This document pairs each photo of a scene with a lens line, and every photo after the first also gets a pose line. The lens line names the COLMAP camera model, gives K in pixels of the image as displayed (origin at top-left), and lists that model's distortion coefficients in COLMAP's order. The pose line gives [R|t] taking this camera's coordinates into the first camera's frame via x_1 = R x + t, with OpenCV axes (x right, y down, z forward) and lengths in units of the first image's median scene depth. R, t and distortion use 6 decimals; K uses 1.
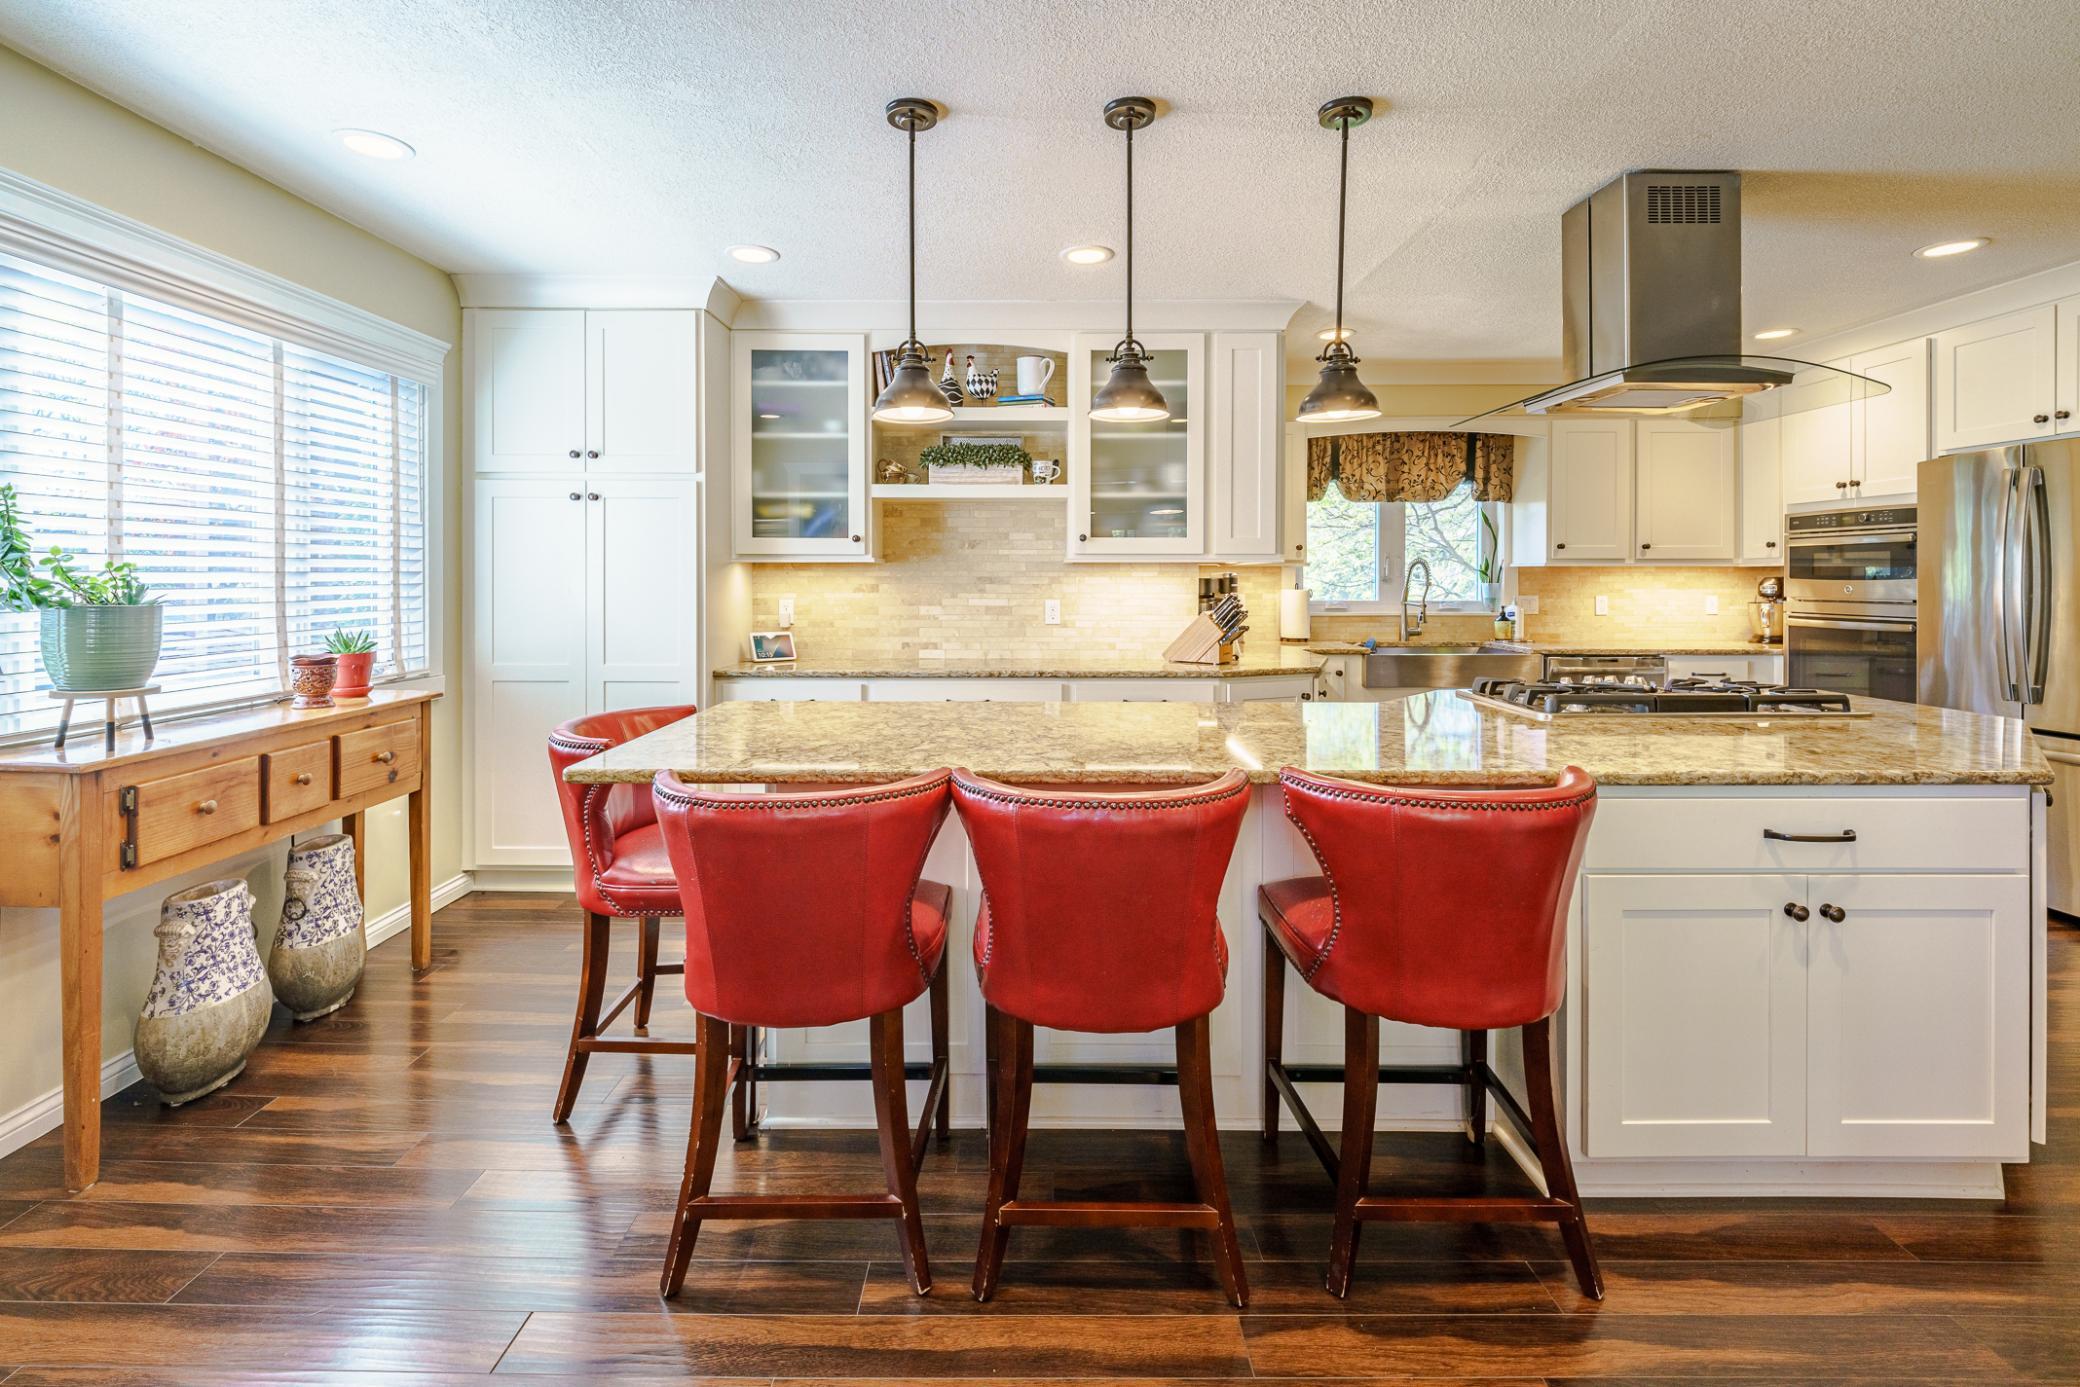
lens RADIAL K [[918.7, 0, 966.2], [0, 918.7, 572.8], [0, 0, 1]] dist [0.003768, -0.004754]
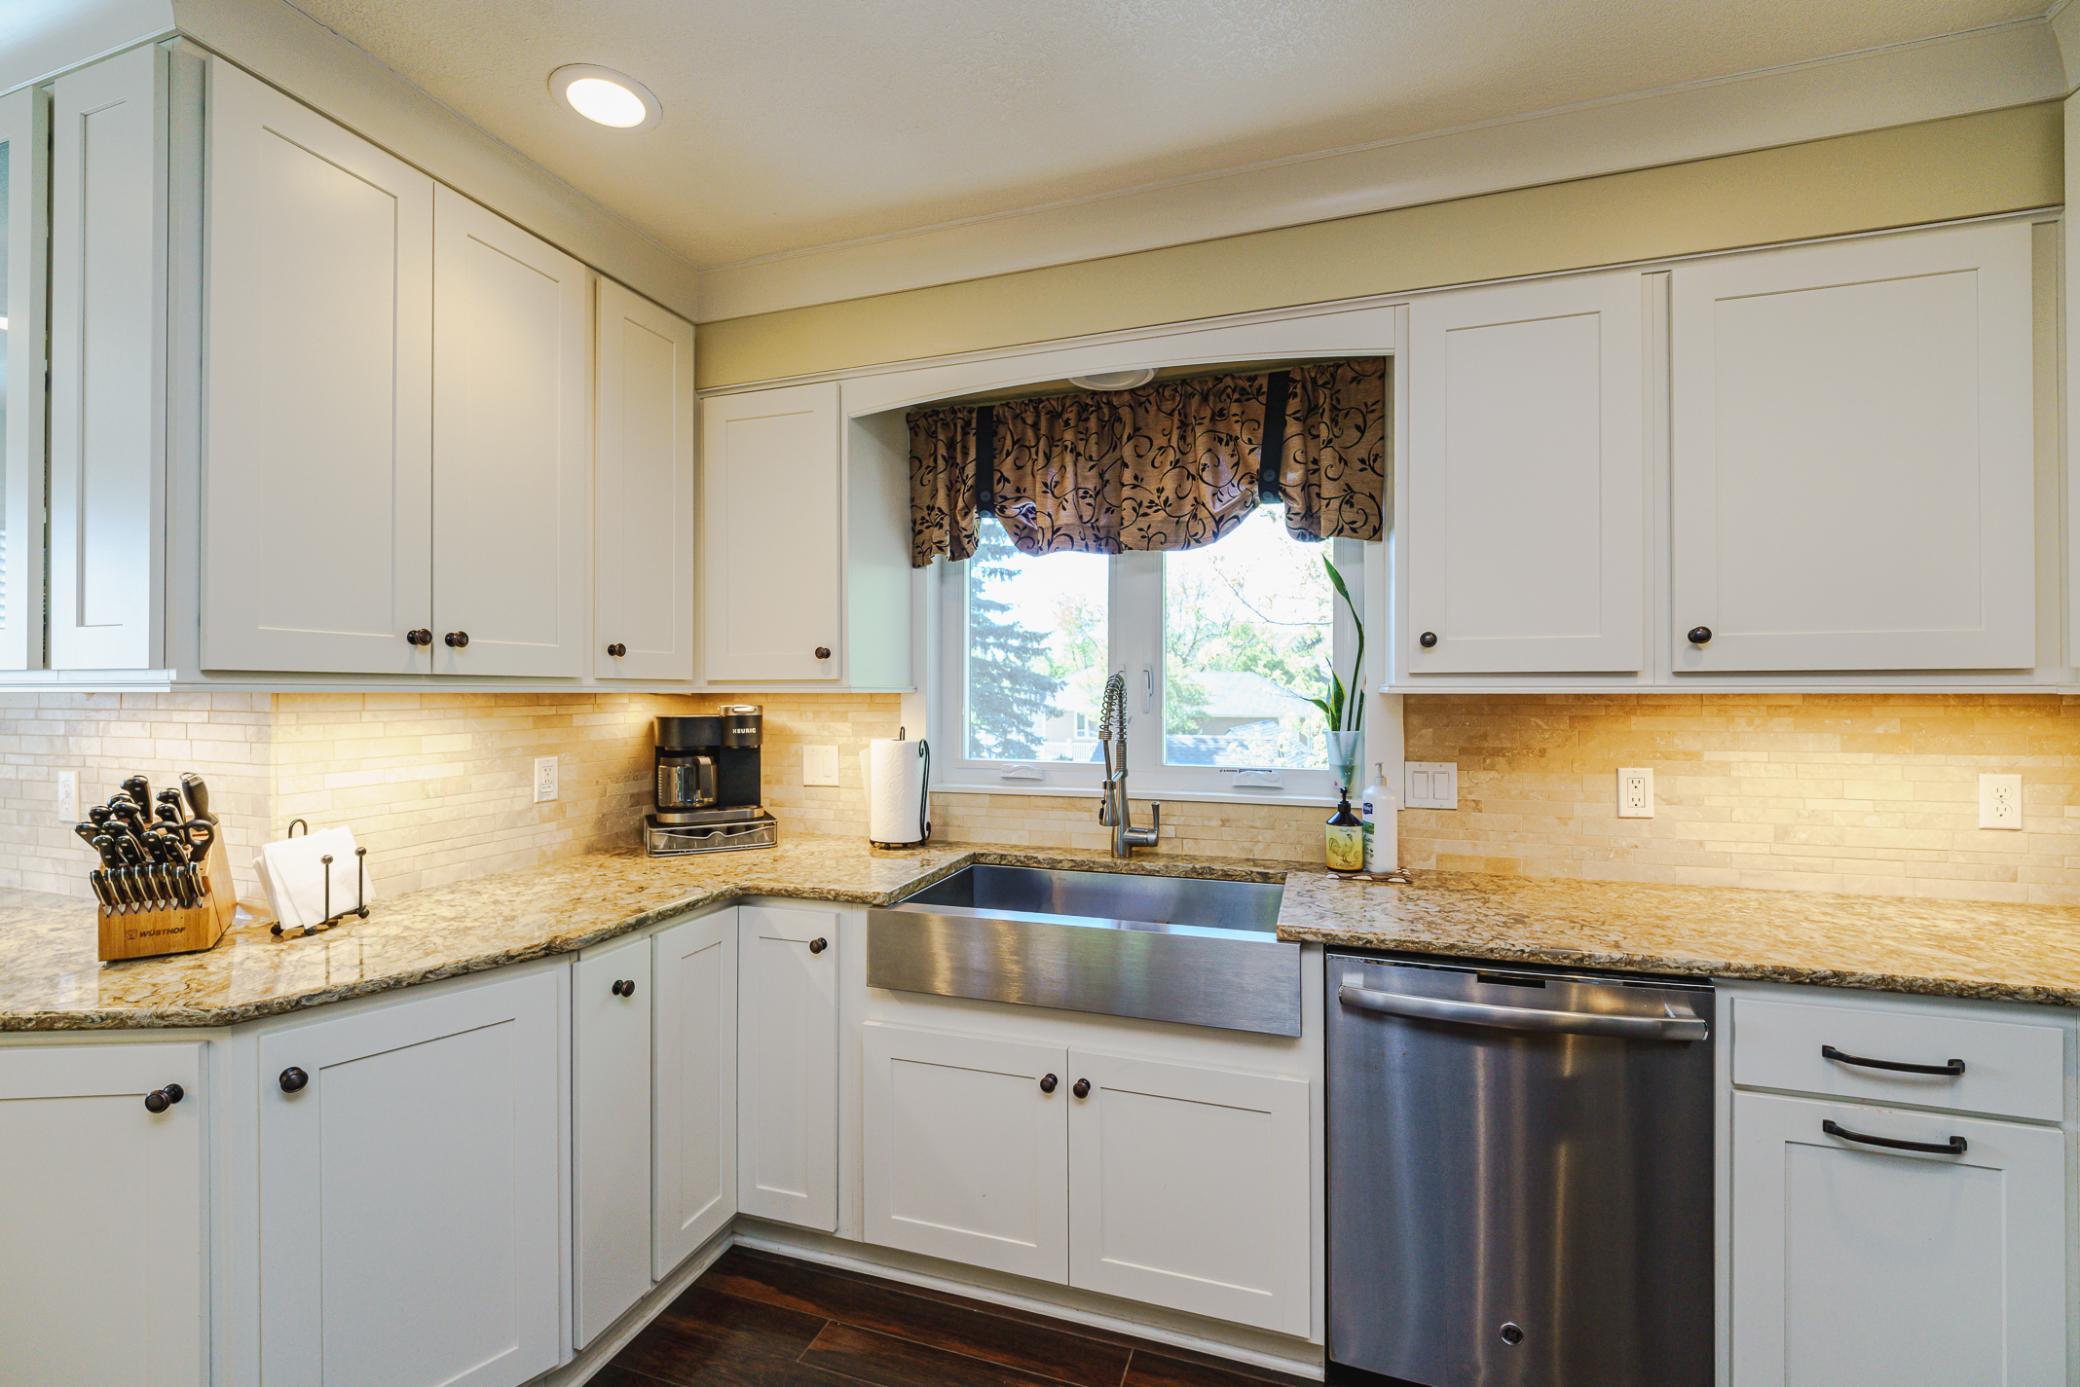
lens RADIAL K [[918.7, 0, 965.9], [0, 918.7, 683.7], [0, 0, 1]] dist [0.003768, -0.004754]
pose [[0.952754, -0.005544, -0.303693, 0.673256], [0.004050, 0.999976, -0.005550, -0.011413], [0.303717, 0.004058, 0.952754, 0.682528]]
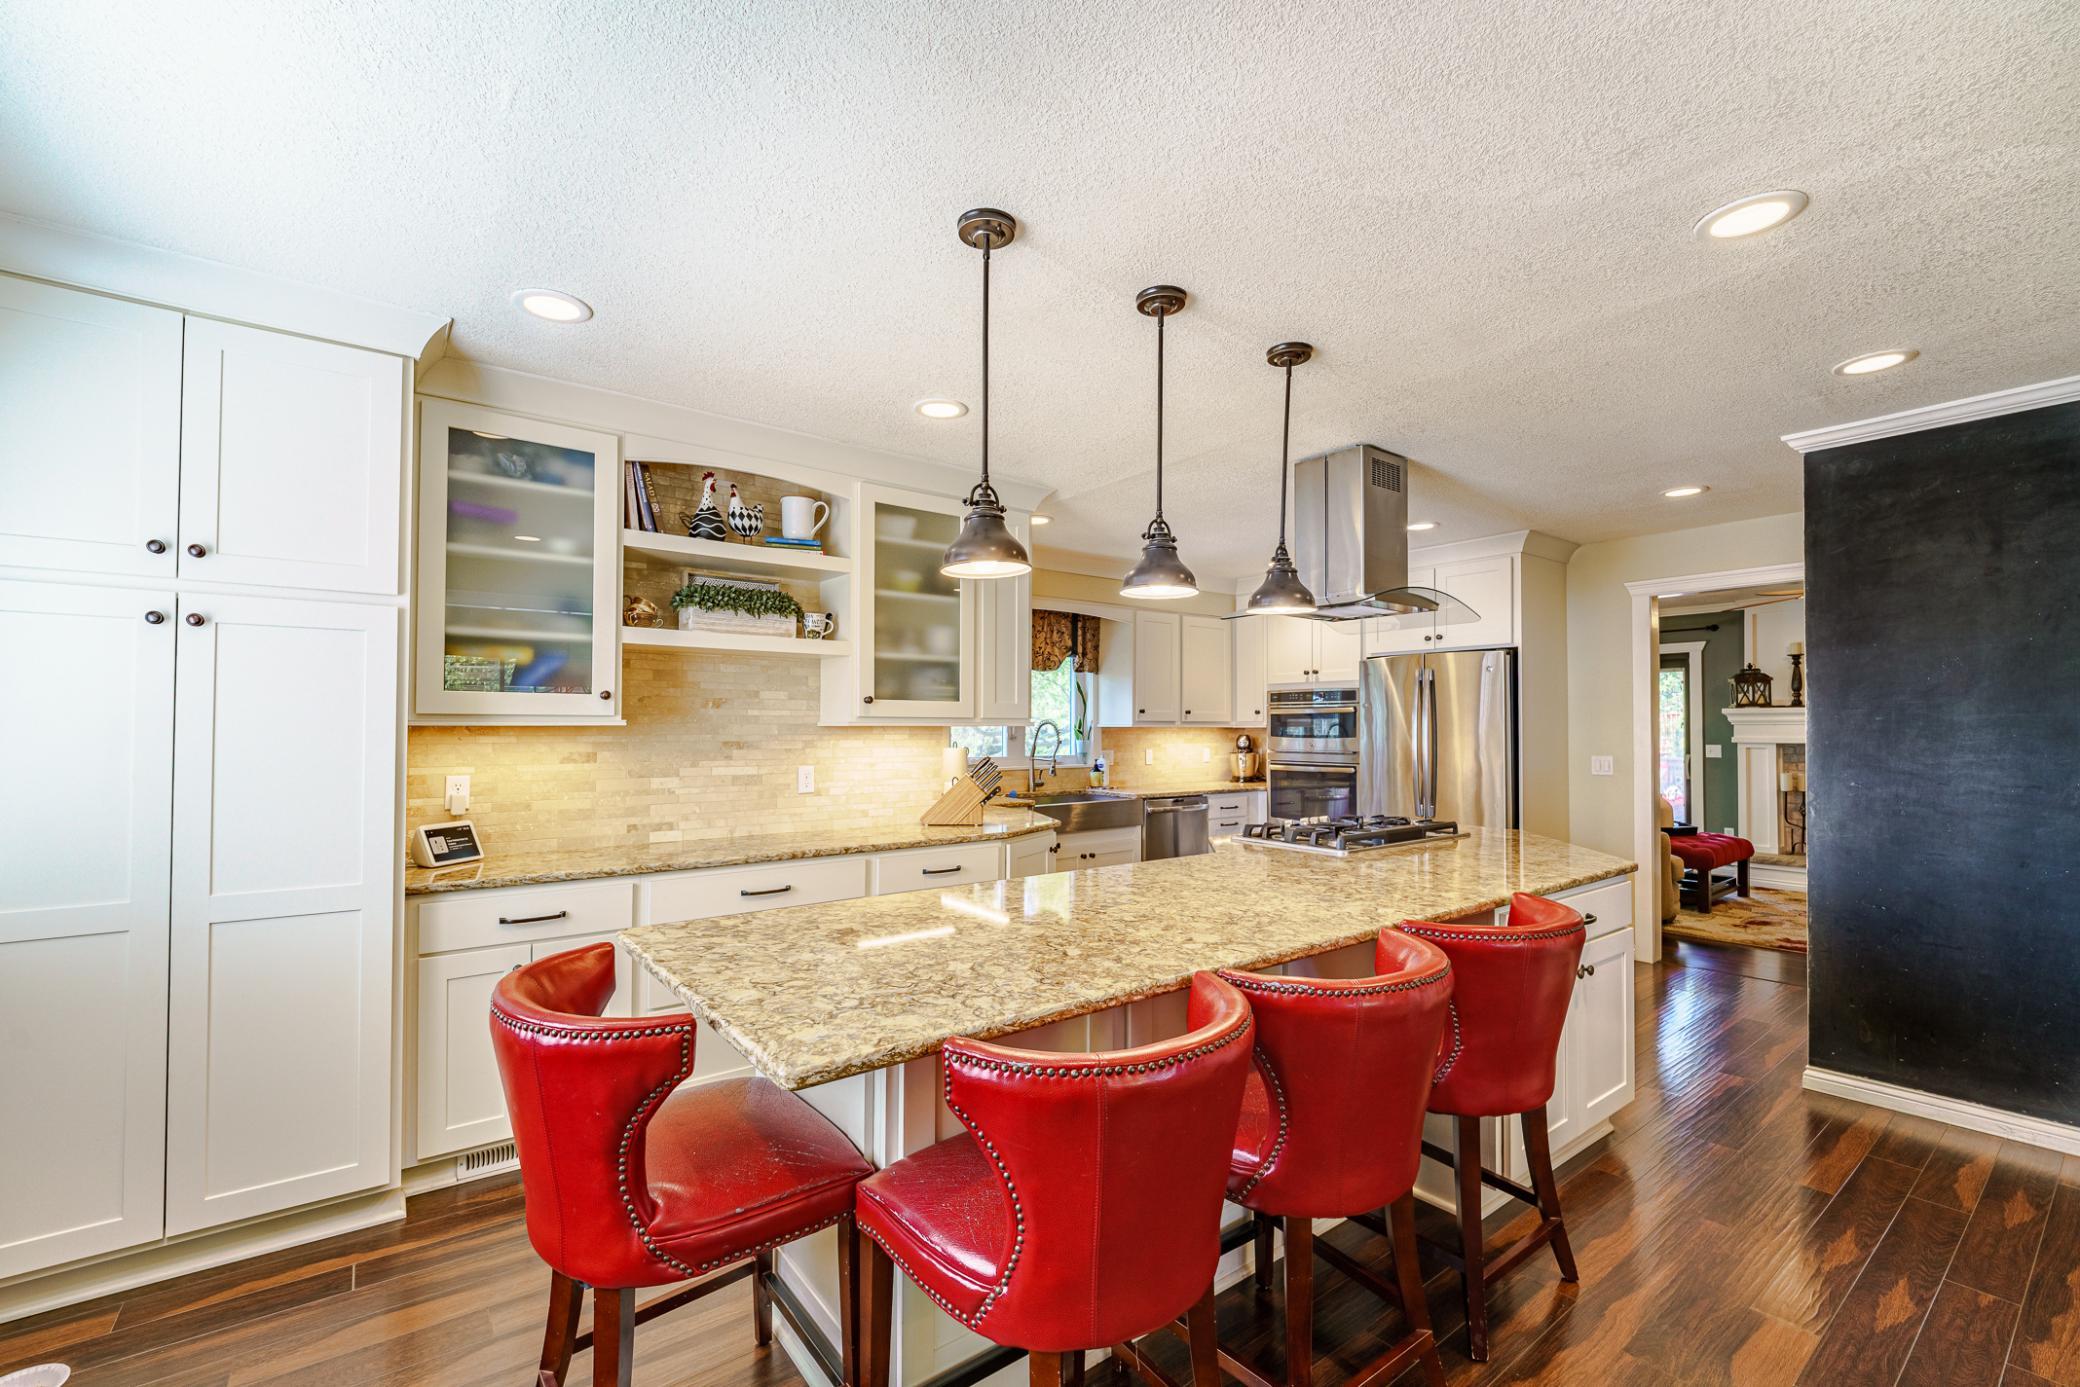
lens RADIAL K [[918.7, 0, 1011.1], [0, 918.7, 703.7], [0, 0, 1]] dist [0.003768, -0.004754]
pose [[0.775260, 0.015492, 0.631452, -0.322835], [-0.002655, 0.999770, -0.021268, -0.013446], [-0.631636, 0.014812, 0.775123, 0.169084]]
